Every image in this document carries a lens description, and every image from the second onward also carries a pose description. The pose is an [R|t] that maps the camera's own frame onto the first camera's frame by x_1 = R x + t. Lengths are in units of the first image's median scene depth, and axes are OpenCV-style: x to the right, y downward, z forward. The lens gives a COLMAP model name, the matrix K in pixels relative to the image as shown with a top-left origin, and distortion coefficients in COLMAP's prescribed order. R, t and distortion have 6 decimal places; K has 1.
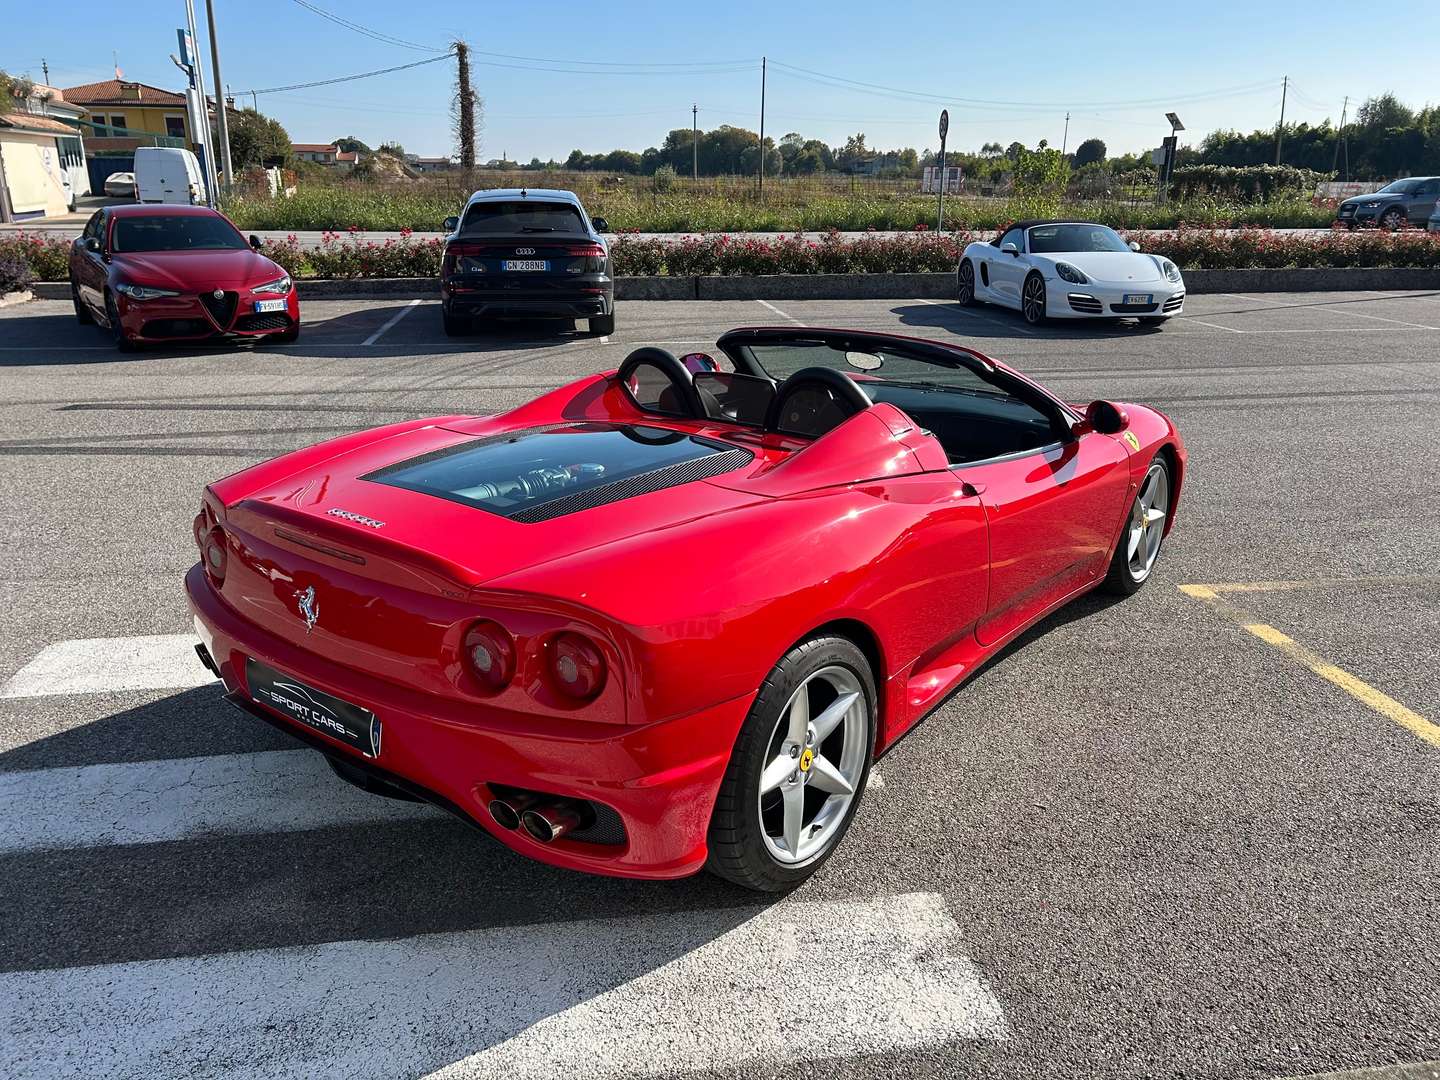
lens RADIAL K [[1080.1, 0, 725.7], [0, 1080.1, 550.9], [0, 0, 1]] dist [0.048701, -0.055933]
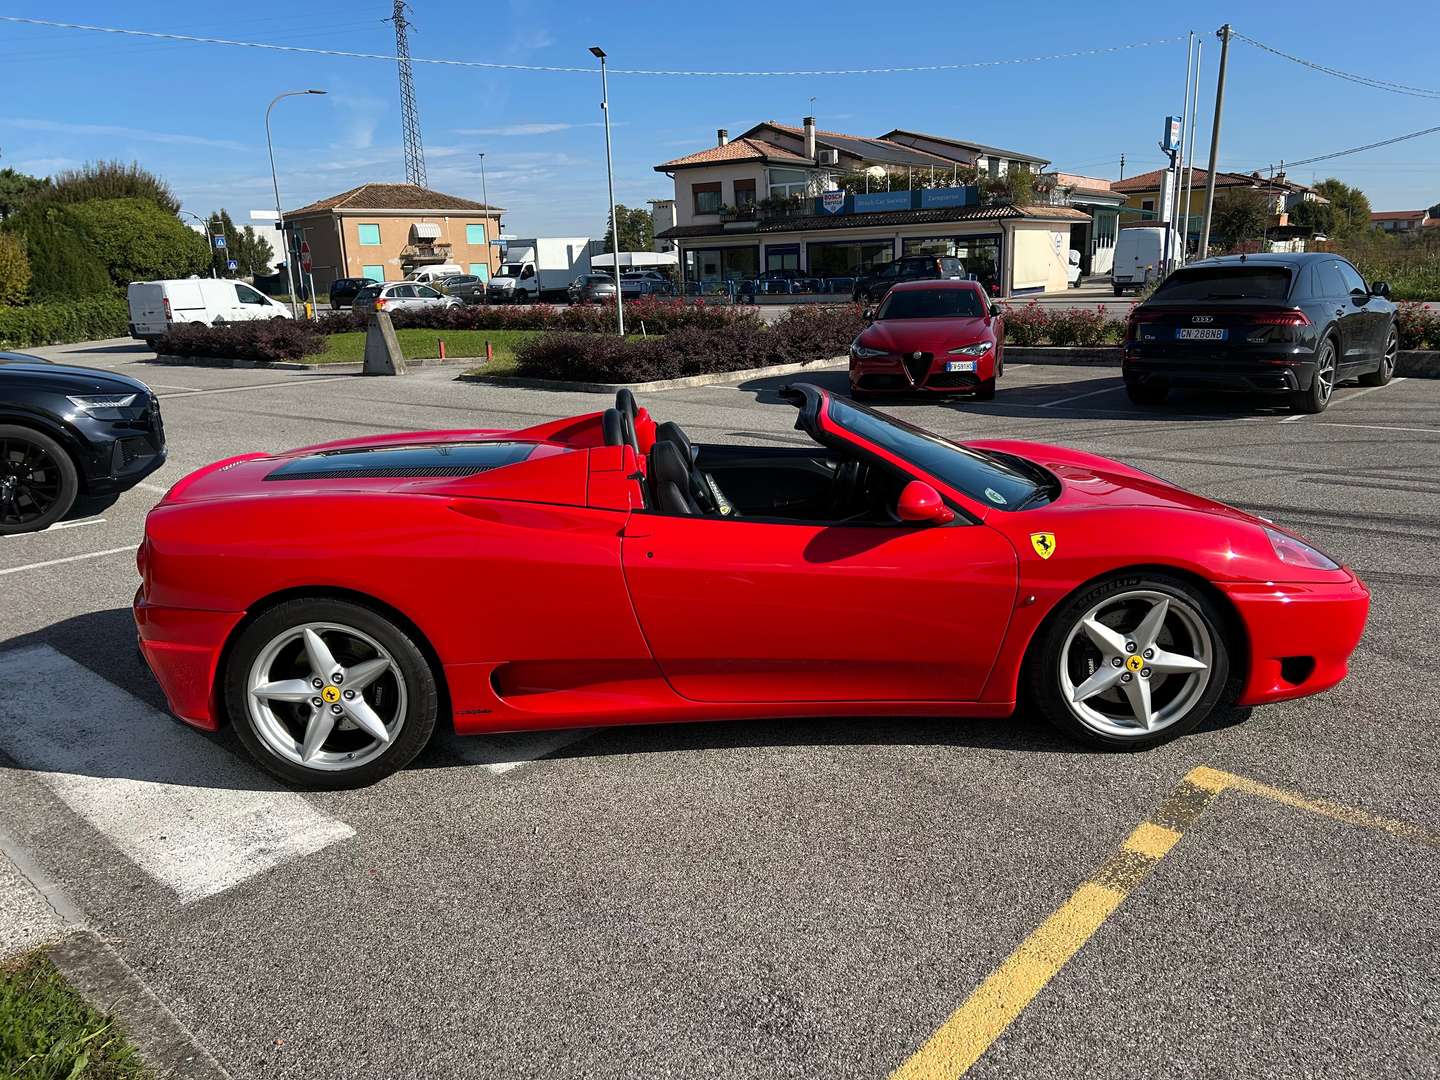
lens RADIAL K [[1080.1, 0, 725.7], [0, 1080.1, 550.9], [0, 0, 1]] dist [0.048701, -0.055933]
pose [[0.637778, 0.167639, -0.751756, 0.967187], [-0.214218, 0.976125, 0.035933, -0.087983], [0.739831, 0.138122, 0.658462, 0.349362]]
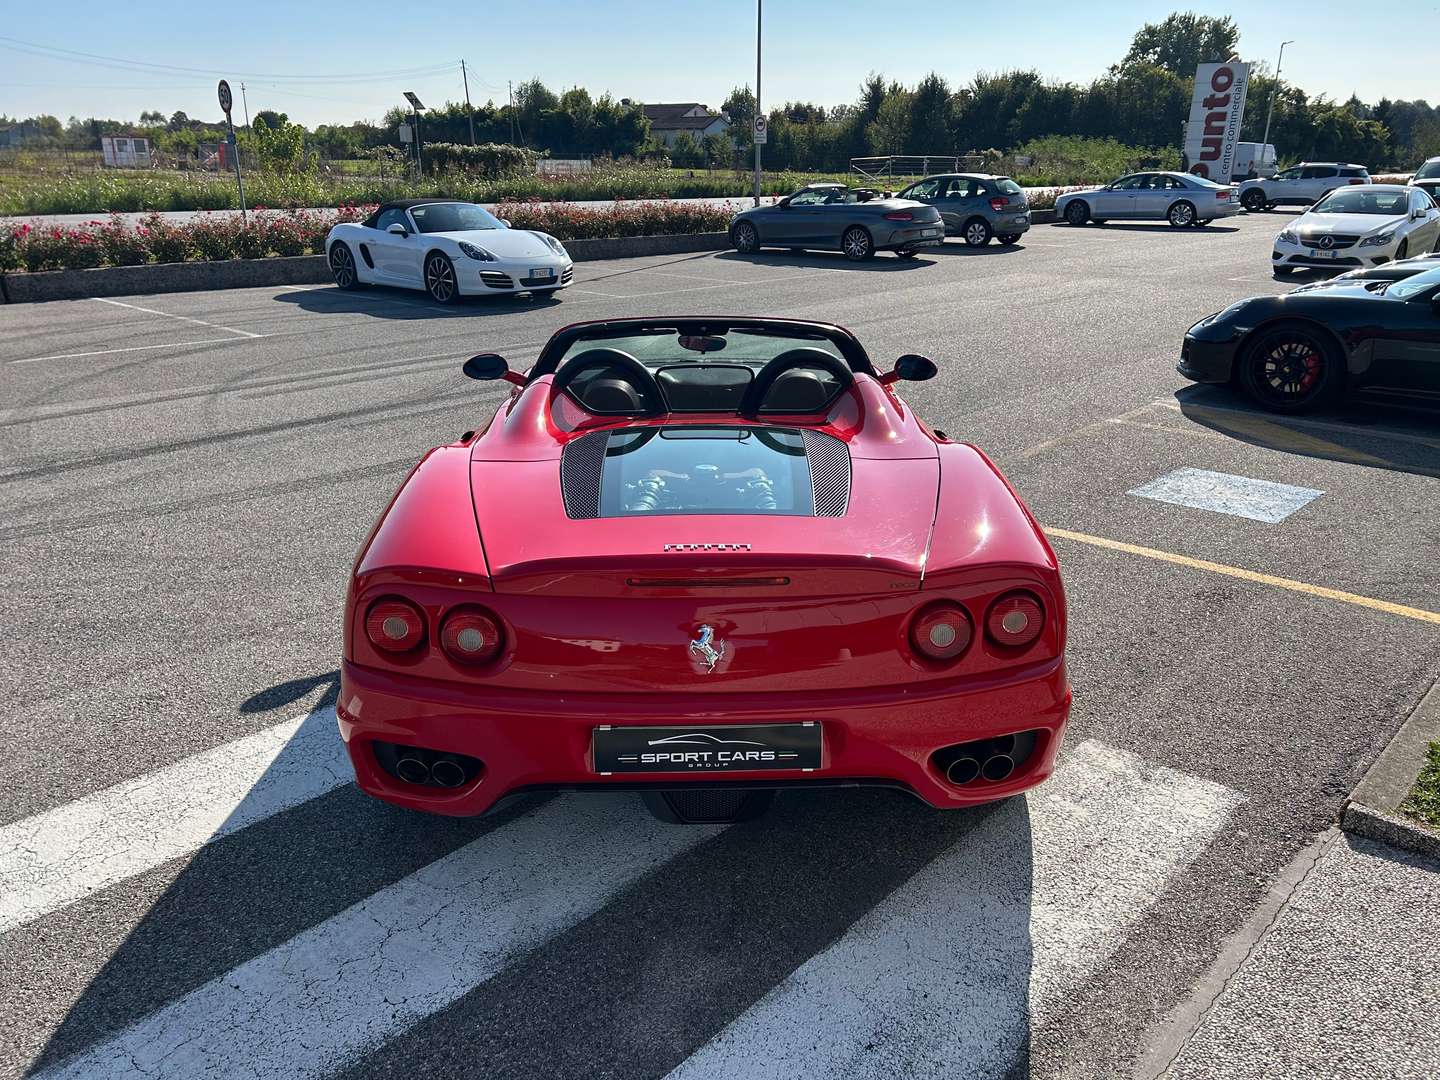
lens RADIAL K [[1082.1, 0, 727.4], [0, 1082.1, 539.3], [0, 0, 1]] dist [0.036459, -0.033105]
pose [[0.777289, -0.207126, 0.594071, -0.635417], [0.200220, 0.976599, 0.078526, -0.076617], [-0.596434, 0.057908, 0.800570, 0.157907]]
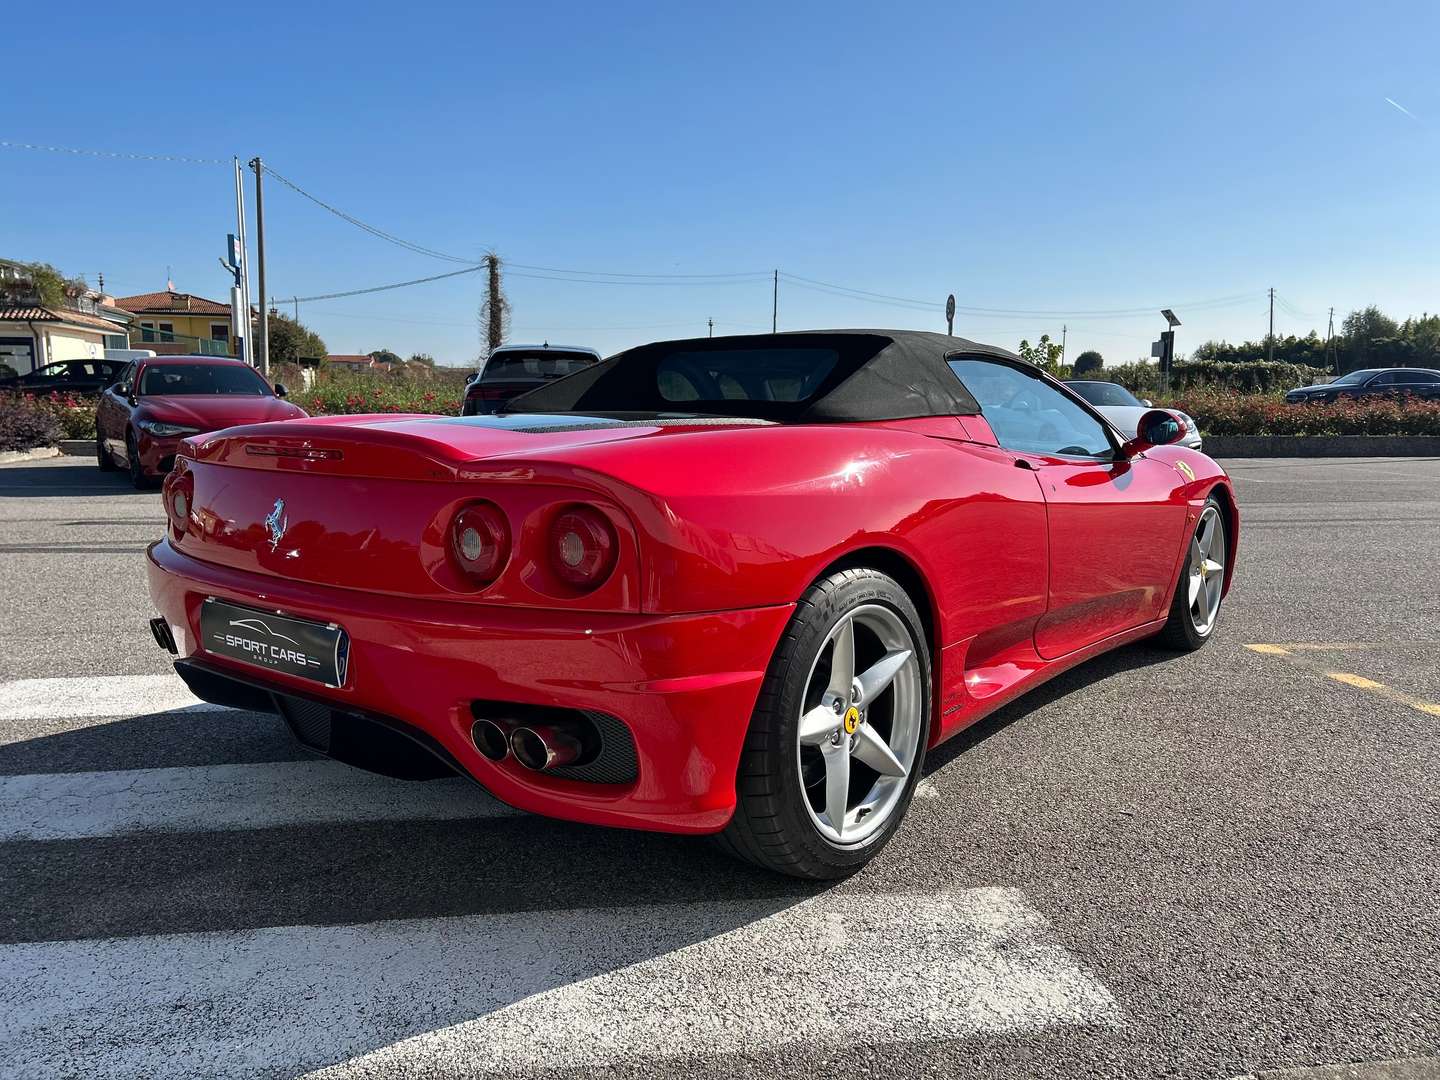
lens RADIAL K [[1083.1, 0, 726.1], [0, 1083.1, 543.2], [0, 0, 1]] dist [0.043583, -0.047783]
pose [[0.999928, 0.002739, -0.011686, -0.010063], [-0.004865, 0.982524, -0.186071, 0.158845], [0.010972, 0.186115, 0.982467, 0.106331]]
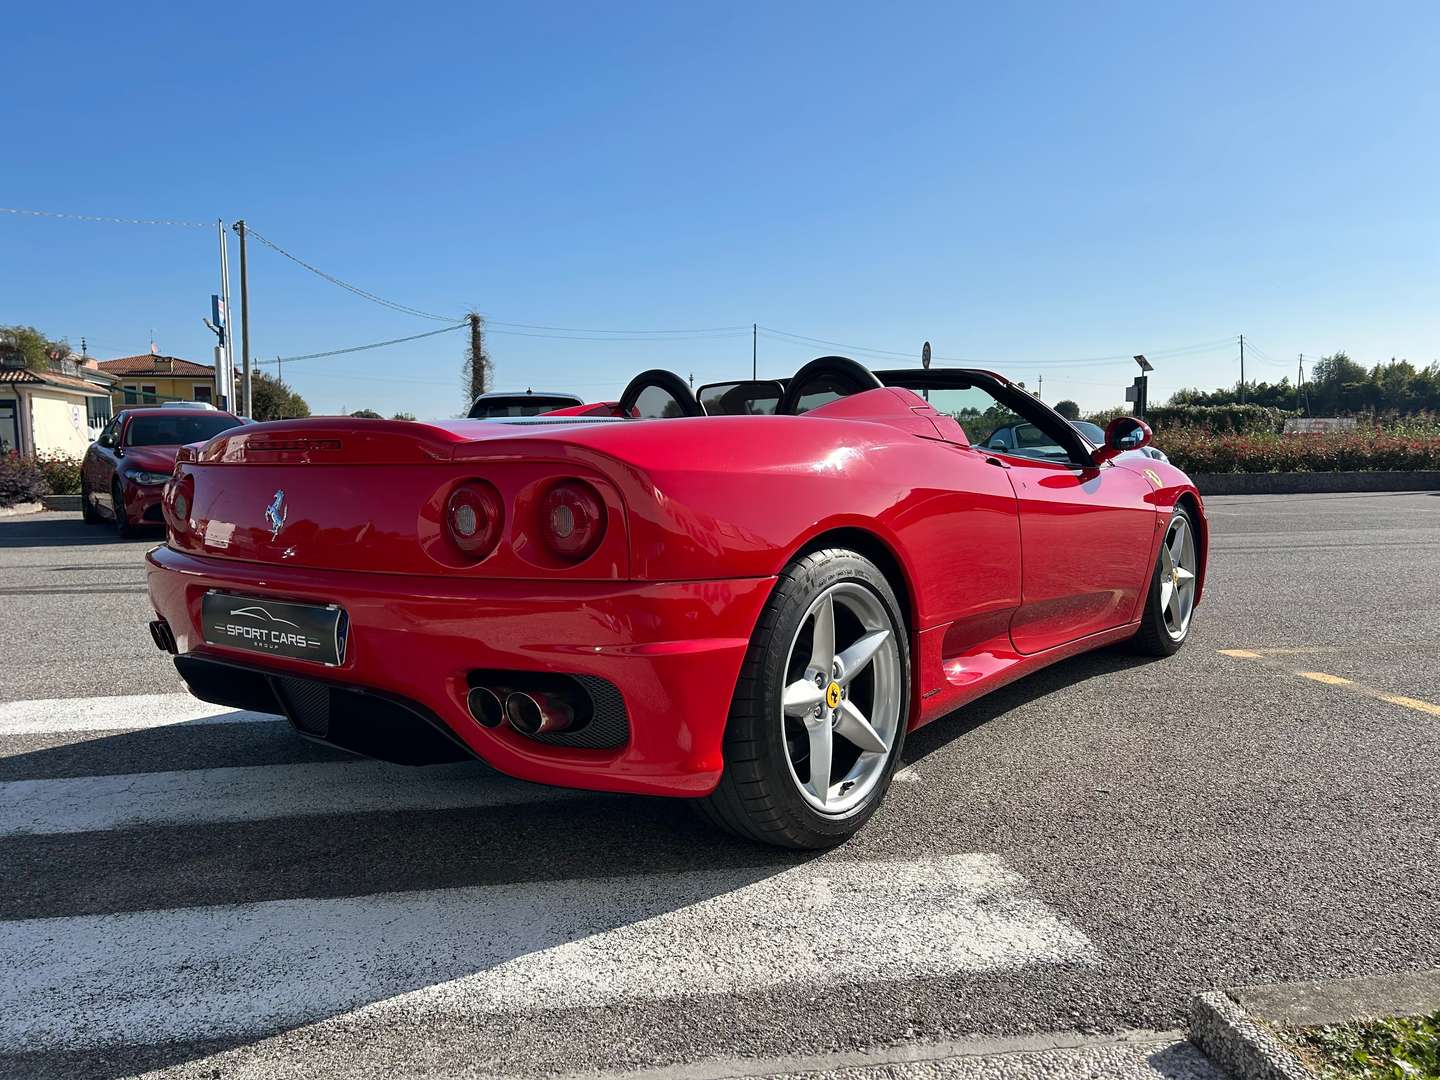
lens RADIAL K [[1081.2, 0, 722.3], [0, 1081.2, 546.9], [0, 0, 1]] dist [0.043679, -0.045636]
pose [[0.999892, -0.014667, 0.000102, -0.010022], [0.014296, 0.972979, -0.230451, 0.203986], [0.003280, 0.230428, 0.973084, 0.090227]]
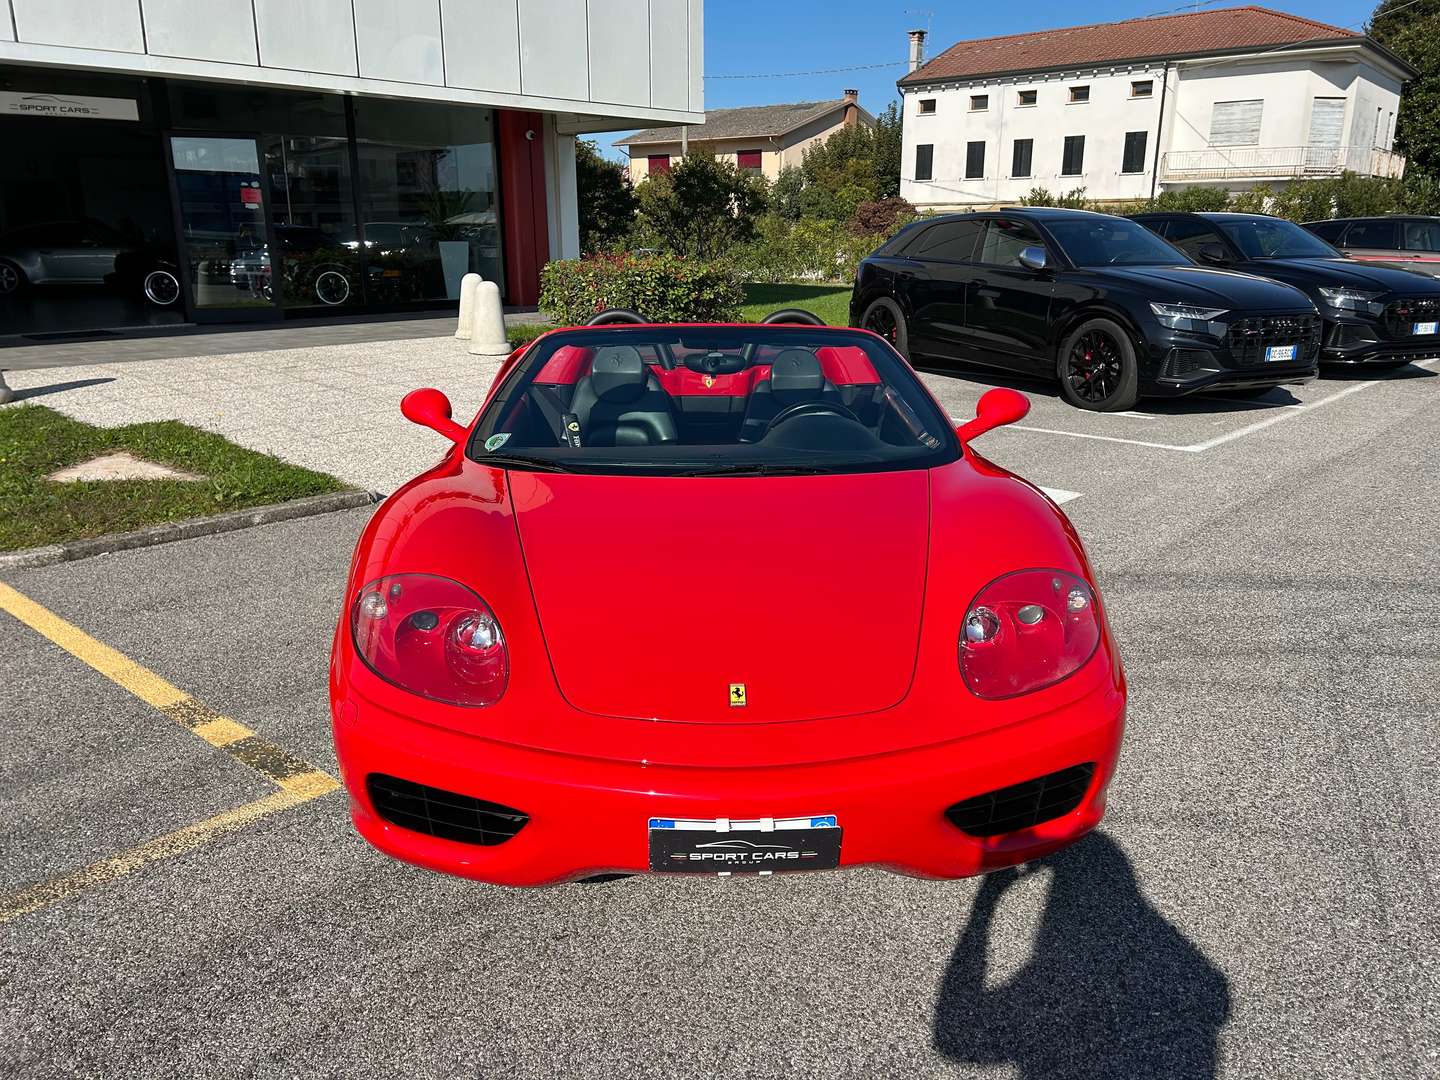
lens RADIAL K [[1078.6, 0, 712.5], [0, 1078.6, 536.5], [0, 0, 1]] dist [0.052342, -0.056795]
pose [[-0.763963, 0.173011, -0.621633, 0.803178], [-0.209370, 0.844795, 0.492429, -0.566577], [0.610348, 0.506349, -0.609169, 1.877940]]
